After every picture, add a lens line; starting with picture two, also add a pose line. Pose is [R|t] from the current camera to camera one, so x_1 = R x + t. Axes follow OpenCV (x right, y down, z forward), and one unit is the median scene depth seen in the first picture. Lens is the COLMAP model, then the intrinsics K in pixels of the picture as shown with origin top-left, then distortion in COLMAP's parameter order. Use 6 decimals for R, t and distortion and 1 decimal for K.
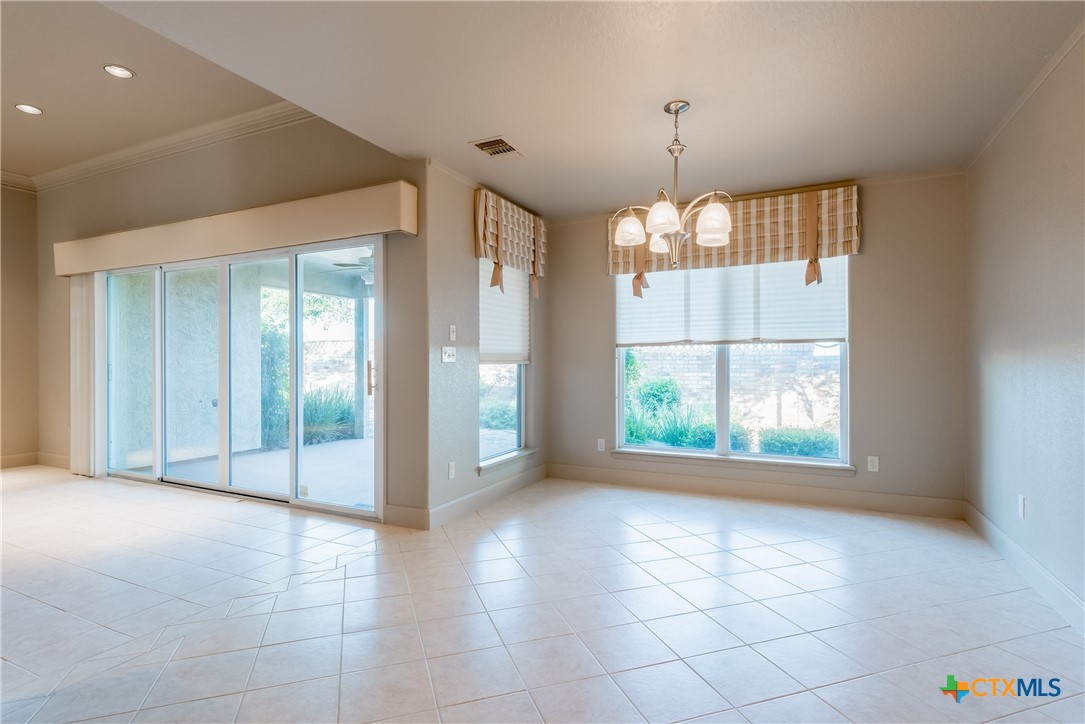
lens RADIAL K [[537.8, 0, 542.5], [0, 537.8, 362.0], [0, 0, 1]] dist [0.015685, -0.013505]
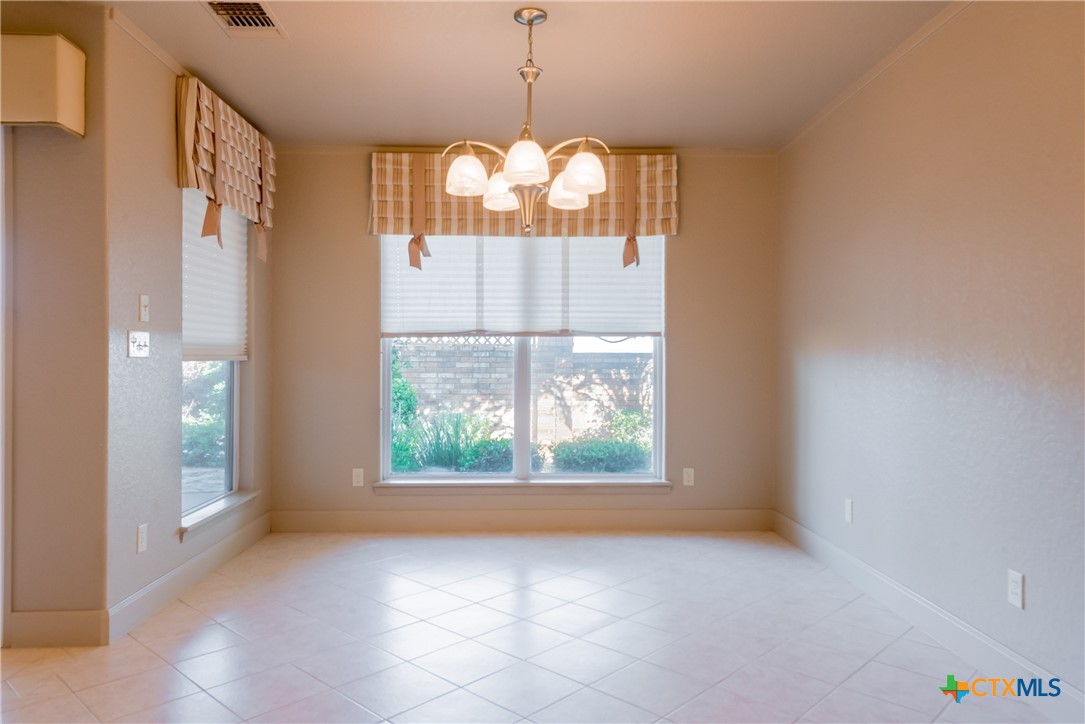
lens RADIAL K [[722.9, 0, 542.5], [0, 722.9, 362.0], [0, 0, 1]] dist [0.032538, -0.032104]
pose [[0.886040, 0.003122, 0.463598, -0.128313], [-0.005353, 0.999980, 0.003496, 0.000263], [-0.463578, -0.005579, 0.886039, 0.066233]]
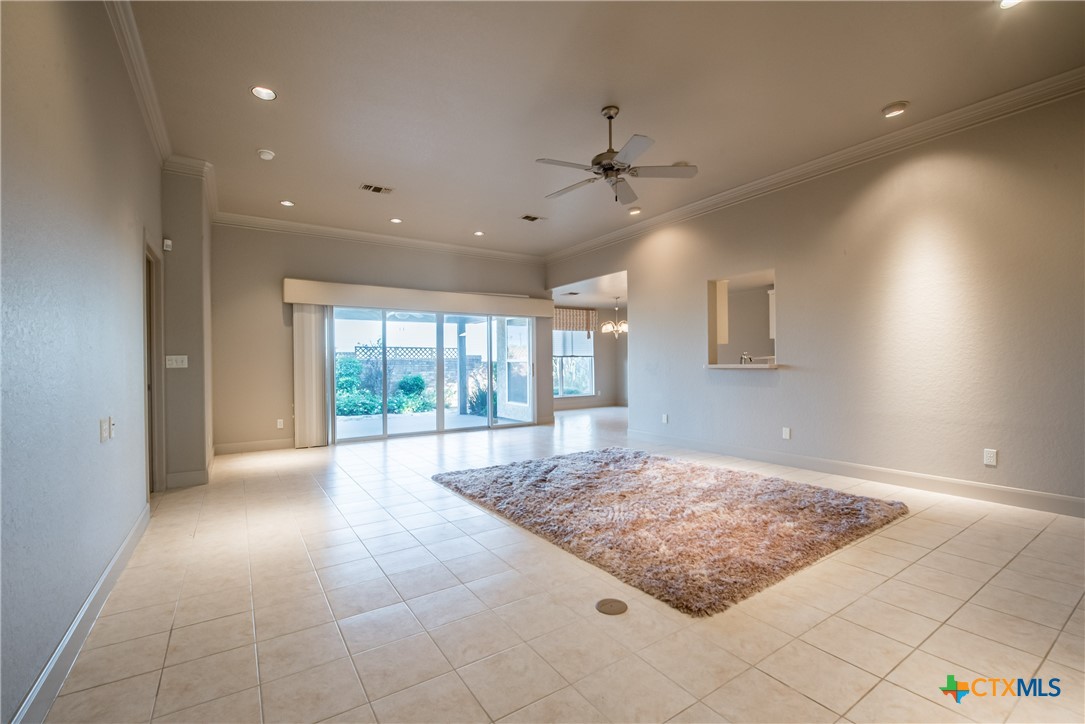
lens RADIAL K [[470.6, 0, 542.5], [0, 470.6, 362.0], [0, 0, 1]] dist [0.004050, 0.000081]
pose [[0.507122, -0.000804, 0.861874, -1.931654], [0.010927, 0.999925, -0.005497, 0.004678], [-0.861805, 0.012206, 0.507093, -0.178874]]
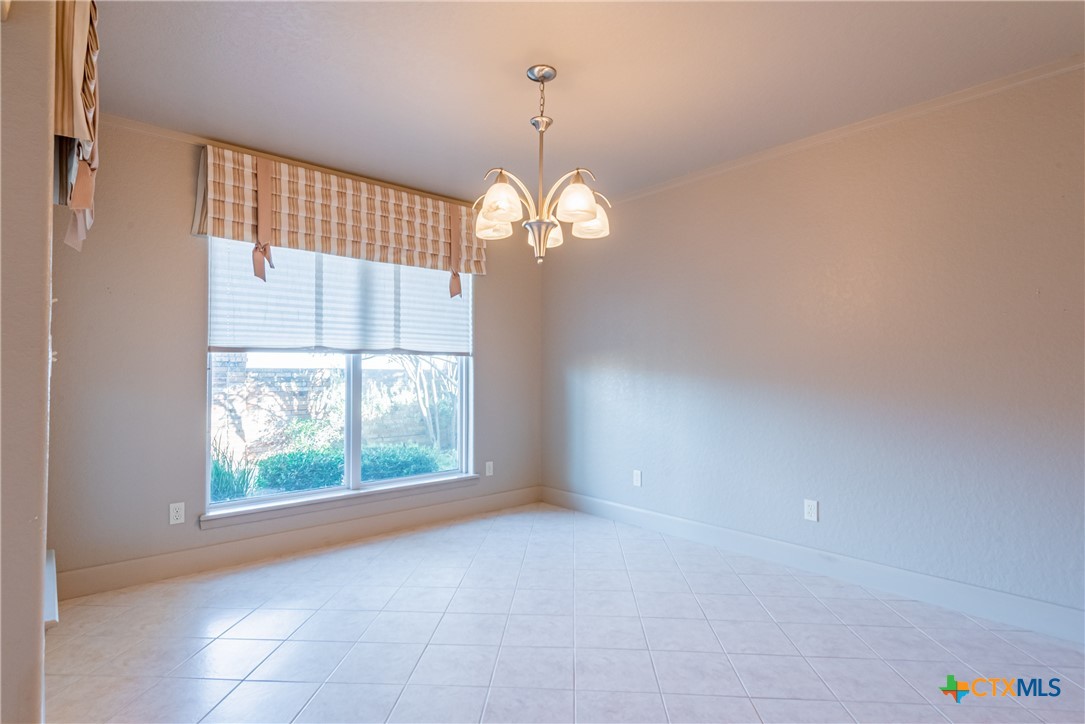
lens RADIAL K [[546.0, 0, 542.5], [0, 546.0, 362.0], [0, 0, 1]] dist [0.003166, 0.000047]
pose [[0.378878, 0.021994, 0.925185, -0.340115], [-0.003018, 0.999742, -0.022530, -0.002303], [-0.925442, 0.005744, 0.378847, 0.438310]]
